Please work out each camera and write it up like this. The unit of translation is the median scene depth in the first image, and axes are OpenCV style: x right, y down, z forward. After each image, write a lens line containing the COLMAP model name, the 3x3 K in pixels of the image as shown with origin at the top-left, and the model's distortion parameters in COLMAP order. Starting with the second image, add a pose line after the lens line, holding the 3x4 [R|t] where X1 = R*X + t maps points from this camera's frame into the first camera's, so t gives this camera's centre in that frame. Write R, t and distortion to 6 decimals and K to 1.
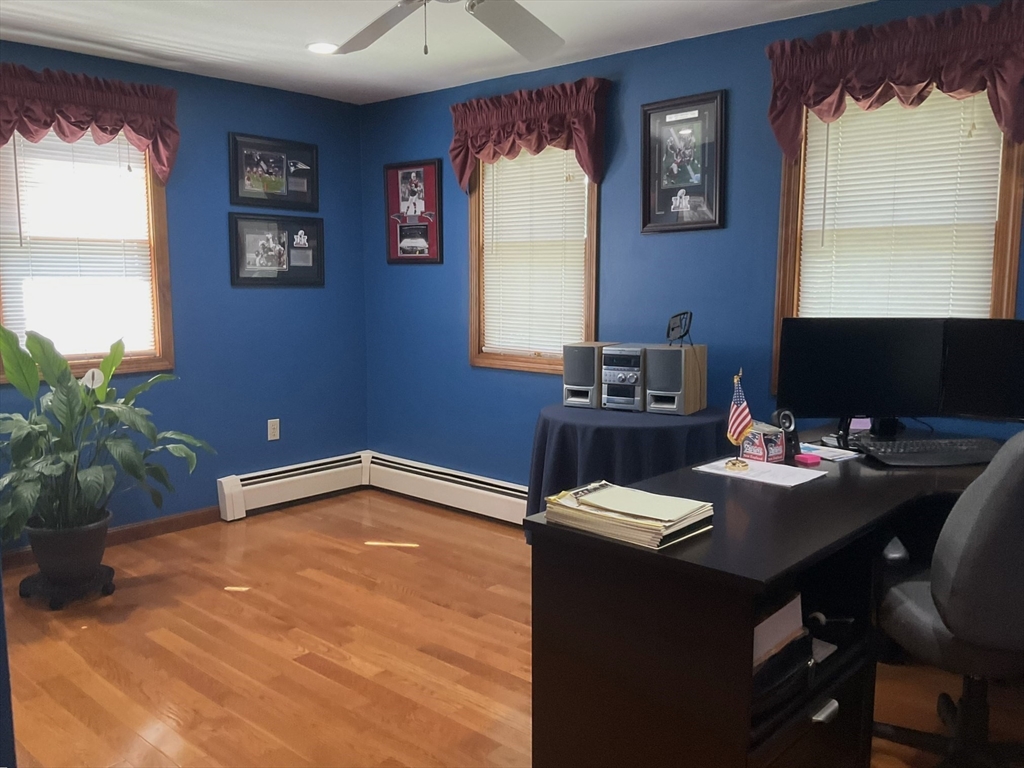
lens RADIAL K [[857.1, 0, 509.6], [0, 857.1, 383.7], [0, 0, 1]] dist [-0.000532, -0.014421]
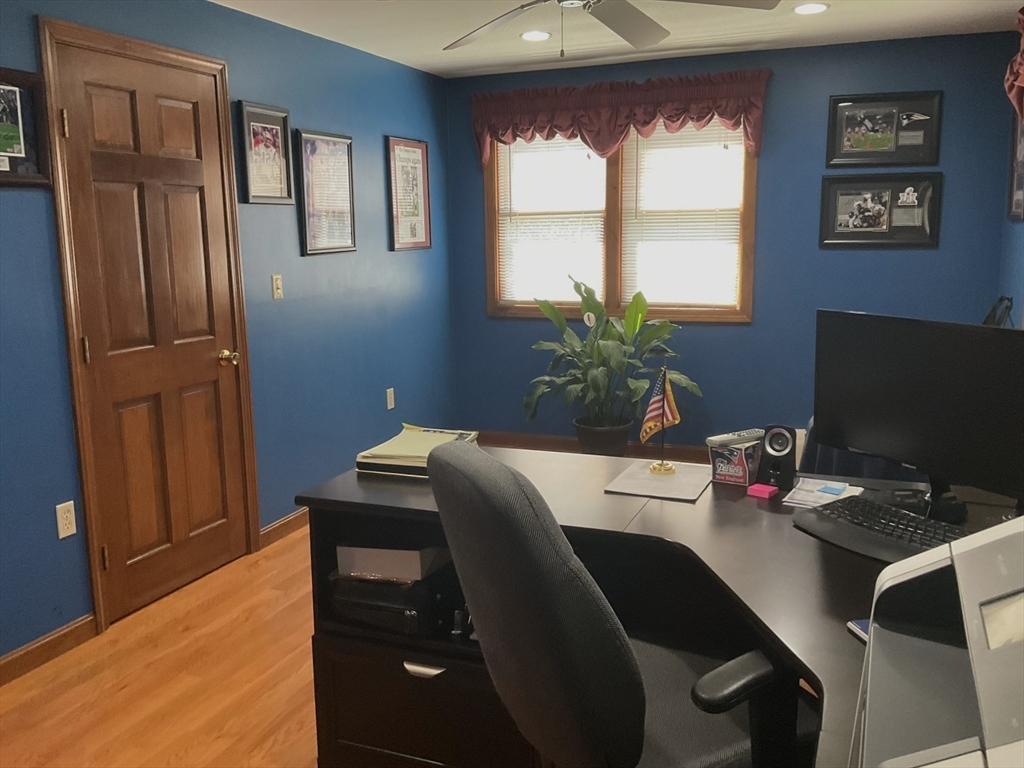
lens RADIAL K [[857.1, 0, 508.9], [0, 857.1, 385.0], [0, 0, 1]] dist [-0.000532, -0.014421]
pose [[0.396853, 0.149953, -0.905551, 0.476582], [-0.093906, 0.988021, 0.122456, -0.040582], [0.913066, 0.036439, 0.406180, 0.236749]]
